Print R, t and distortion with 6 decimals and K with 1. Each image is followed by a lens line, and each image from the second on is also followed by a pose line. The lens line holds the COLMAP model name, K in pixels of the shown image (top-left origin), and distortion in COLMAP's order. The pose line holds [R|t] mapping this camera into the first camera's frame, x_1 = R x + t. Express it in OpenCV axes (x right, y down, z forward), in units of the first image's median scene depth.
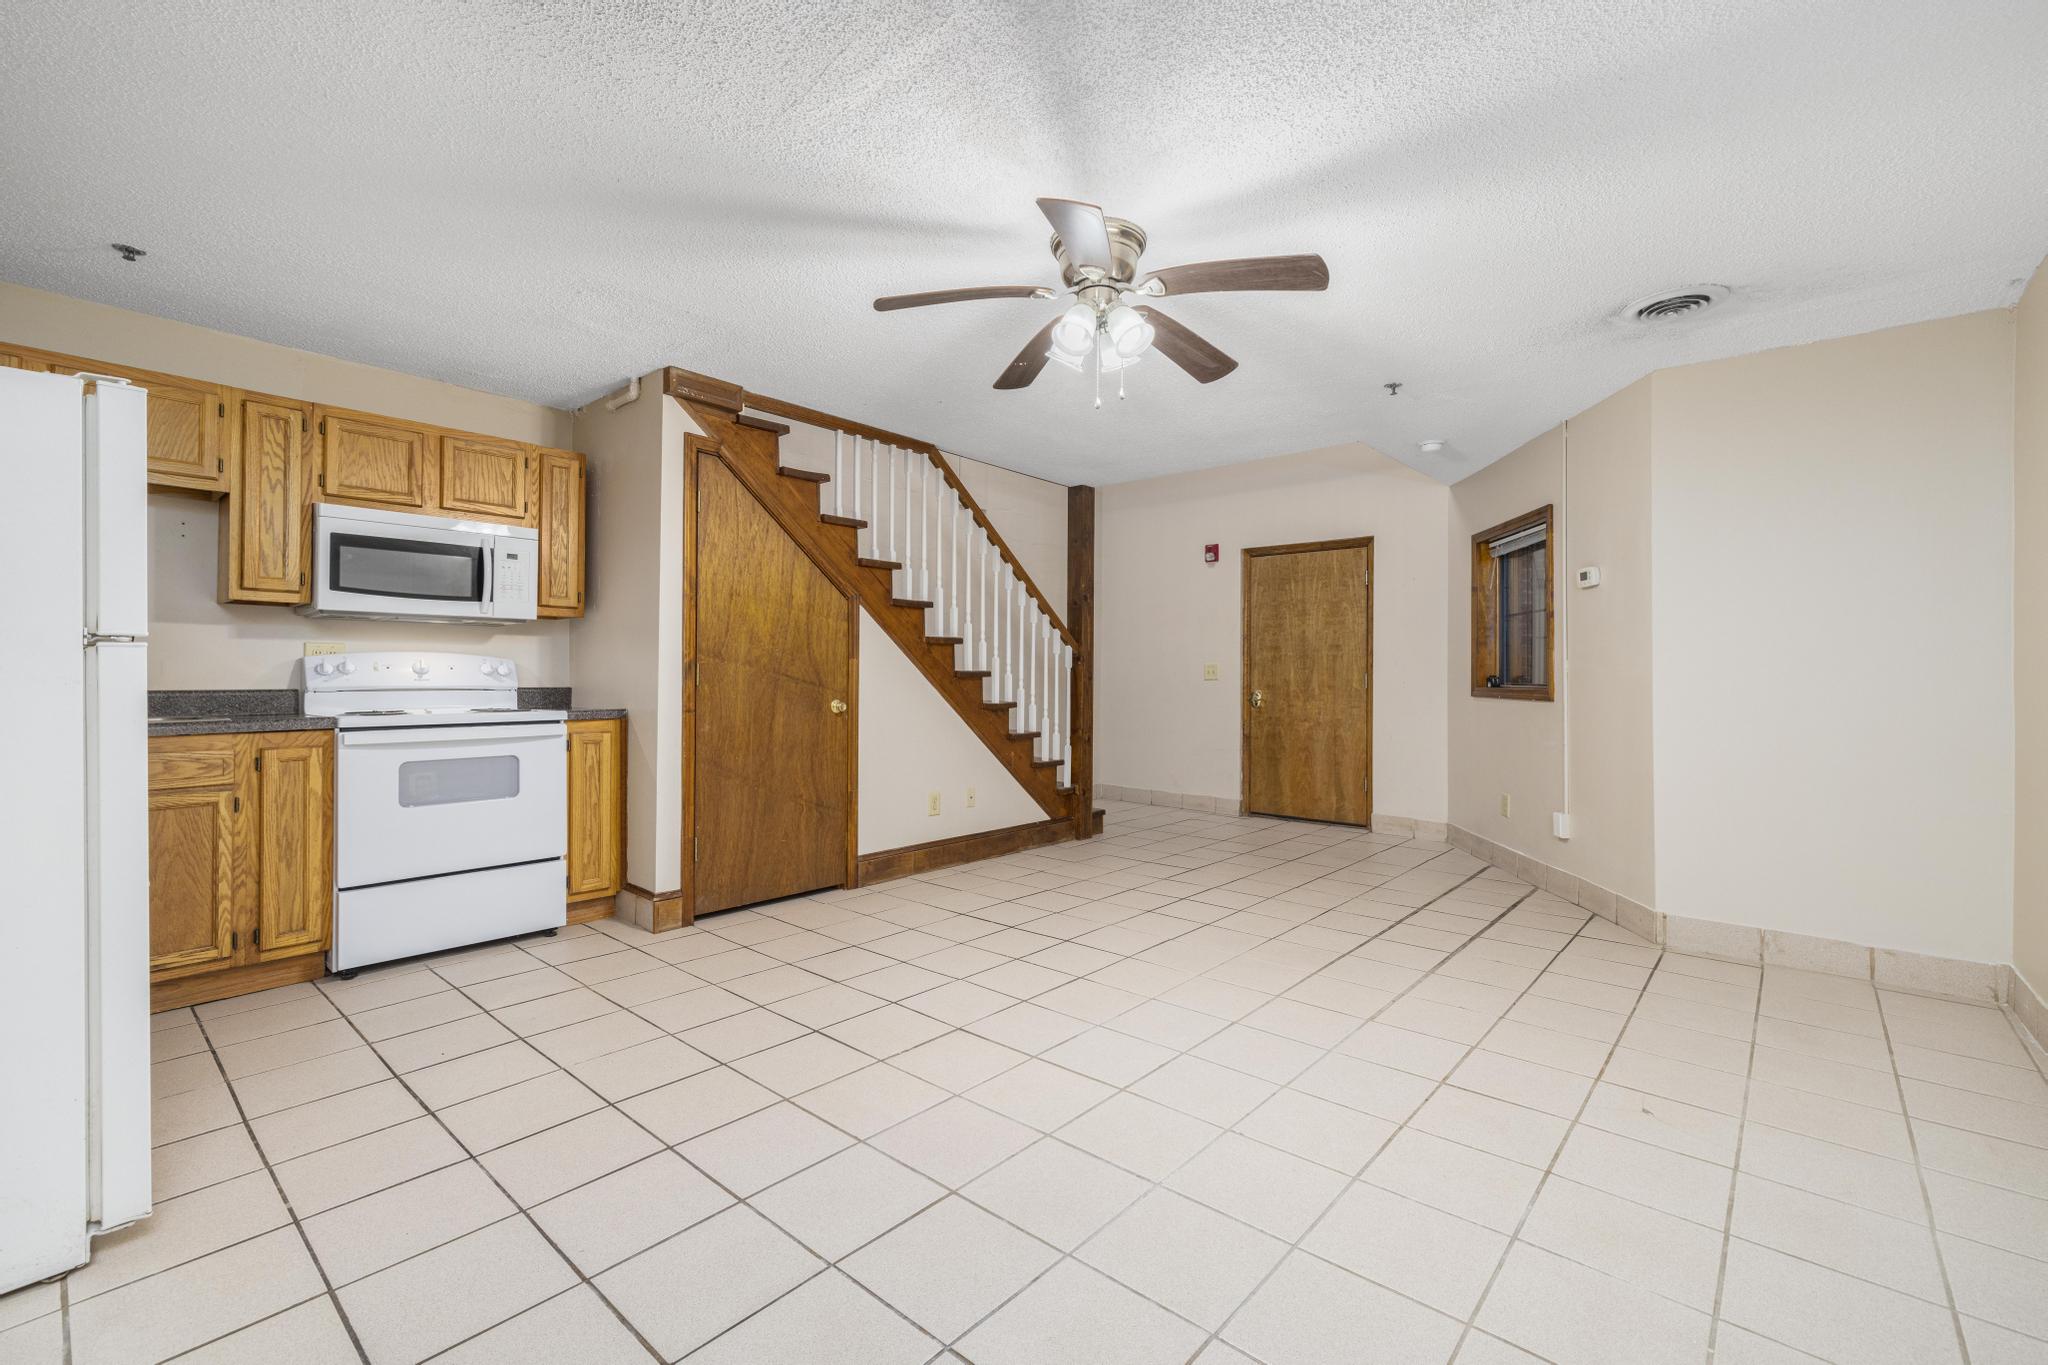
lens RADIAL K [[865.9, 0, 1033.1], [0, 865.9, 669.9], [0, 0, 1]] dist [0.001425, 0.000953]
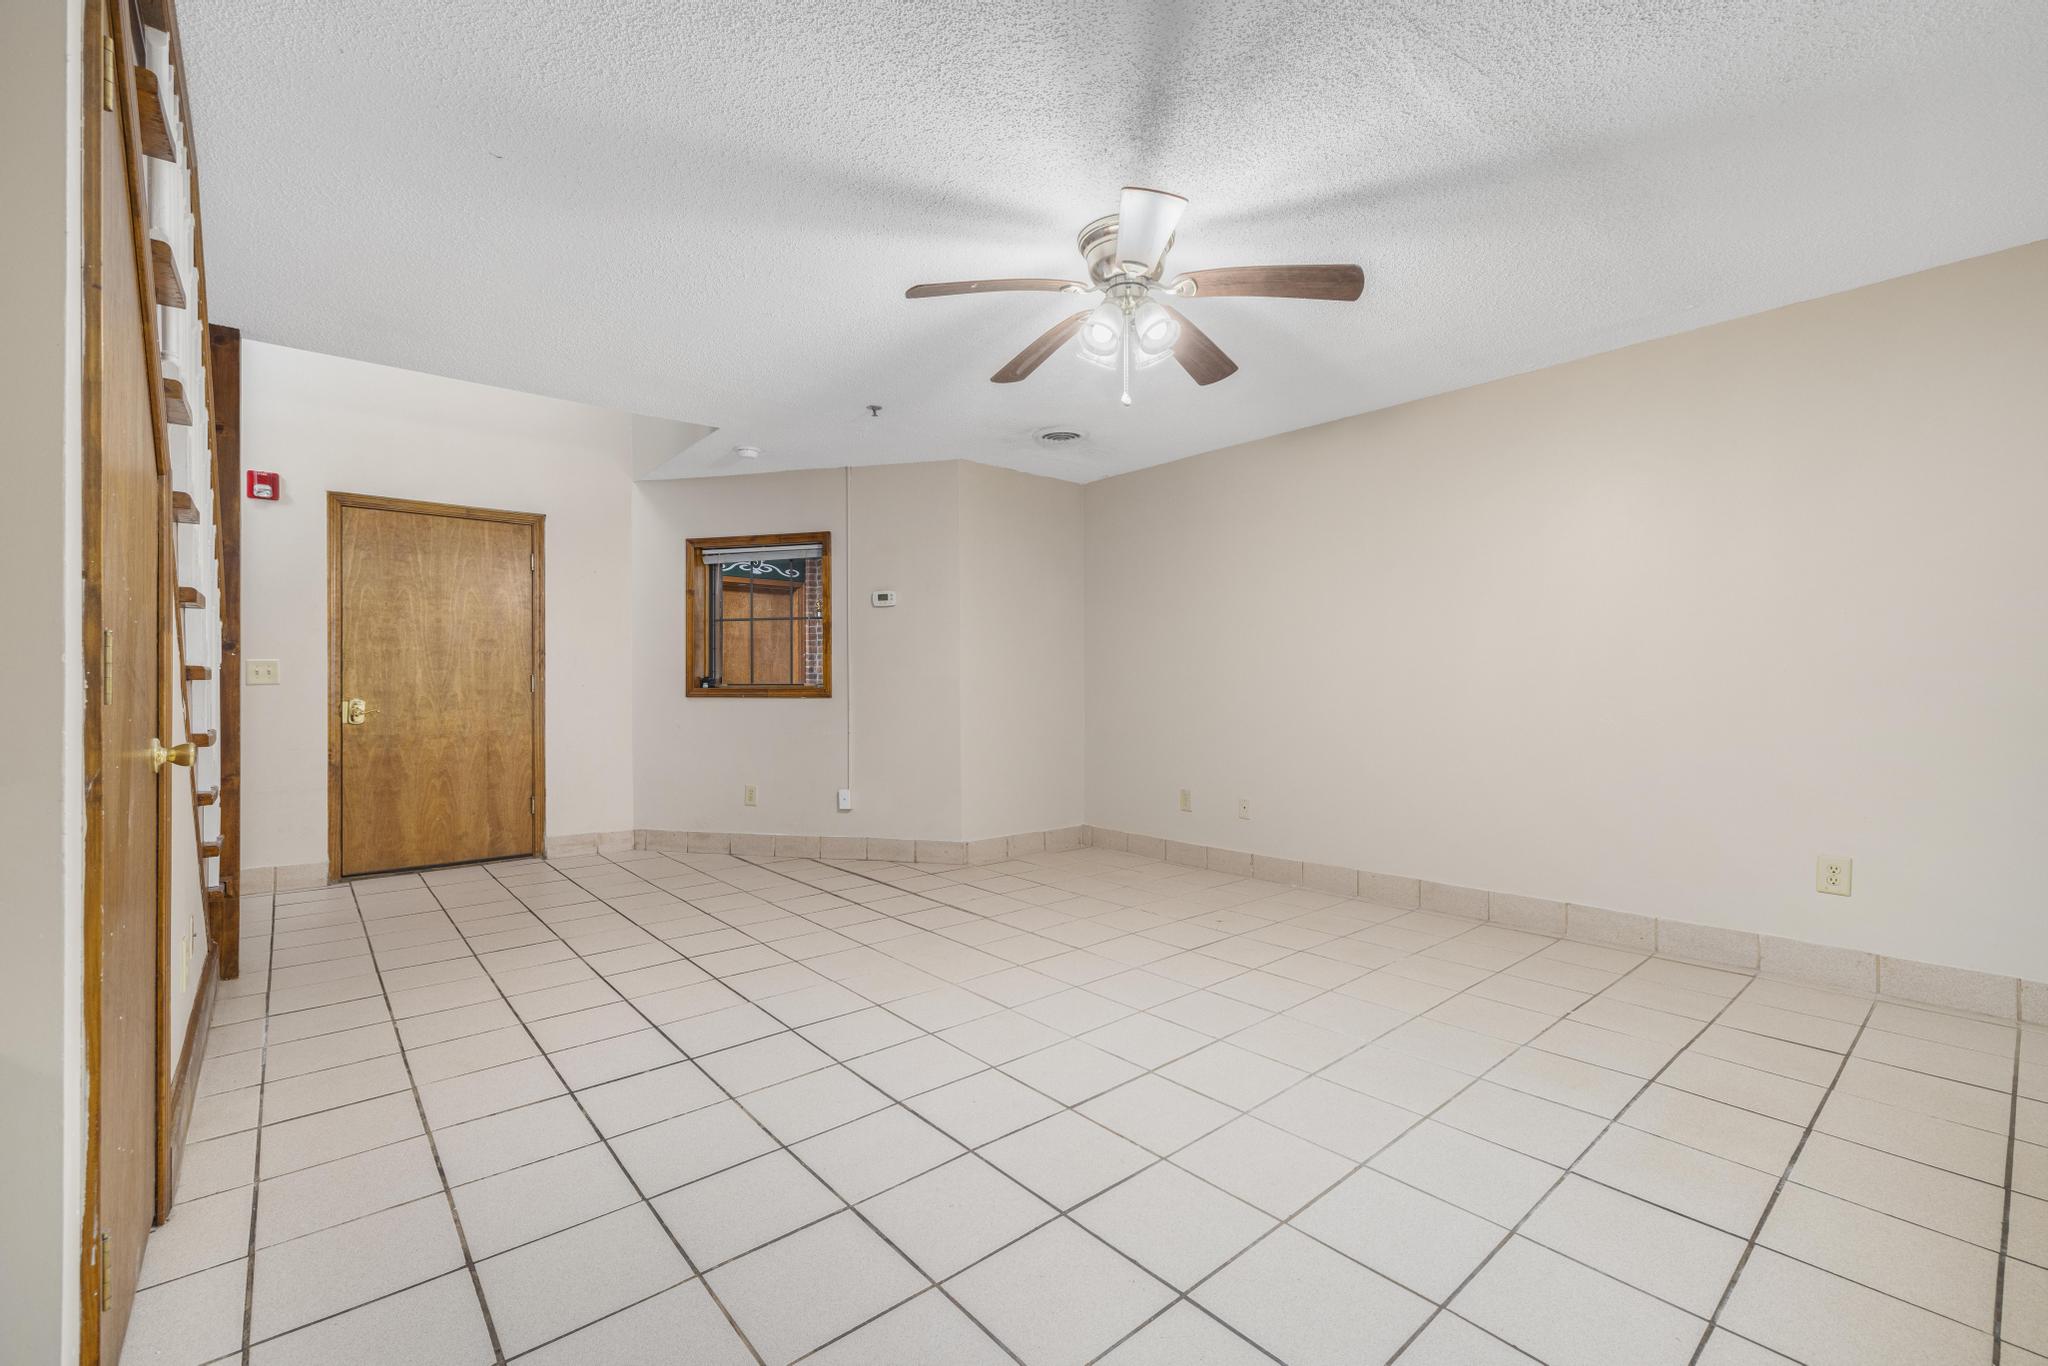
lens RADIAL K [[865.9, 0, 1018.4], [0, 865.9, 682.4], [0, 0, 1]] dist [0.001425, 0.000953]
pose [[0.151596, -0.005448, 0.988428, -0.371131], [-0.001809, 0.999982, 0.005789, 0.005426], [-0.988441, -0.002665, 0.151583, 0.385189]]
